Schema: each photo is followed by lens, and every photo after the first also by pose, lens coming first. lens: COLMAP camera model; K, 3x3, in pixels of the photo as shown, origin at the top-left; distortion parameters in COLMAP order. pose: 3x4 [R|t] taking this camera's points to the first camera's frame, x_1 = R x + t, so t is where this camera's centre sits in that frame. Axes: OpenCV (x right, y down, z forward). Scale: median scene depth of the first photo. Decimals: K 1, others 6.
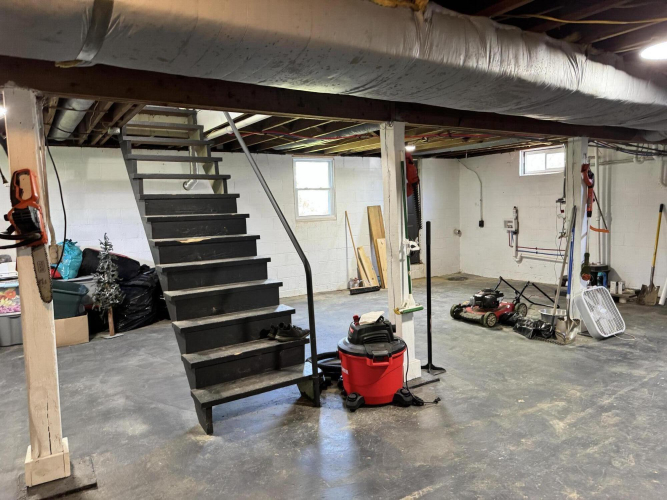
lens RADIAL K [[475.1, 0, 333.4], [0, 475.1, 248.3], [0, 0, 1]] dist [-0.001282, -0.000754]
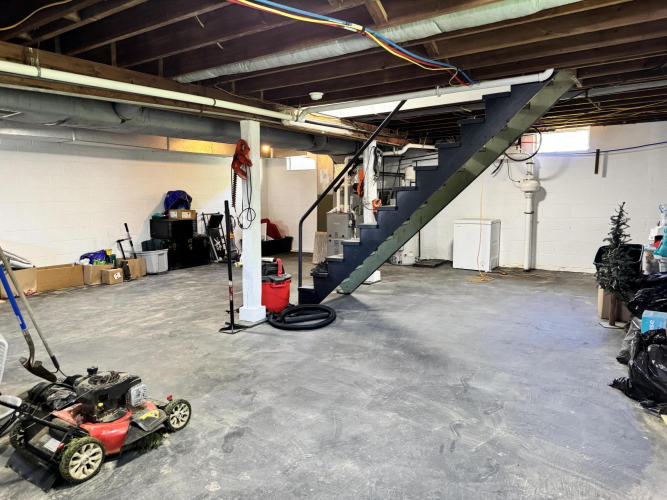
lens RADIAL K [[475.1, 0, 333.7], [0, 475.1, 249.1], [0, 0, 1]] dist [-0.001282, -0.000754]
pose [[-0.919243, 0.080246, -0.385425, 0.432751], [-0.009925, 0.973971, 0.226453, -0.223394], [0.393565, 0.211991, -0.894520, 2.241861]]
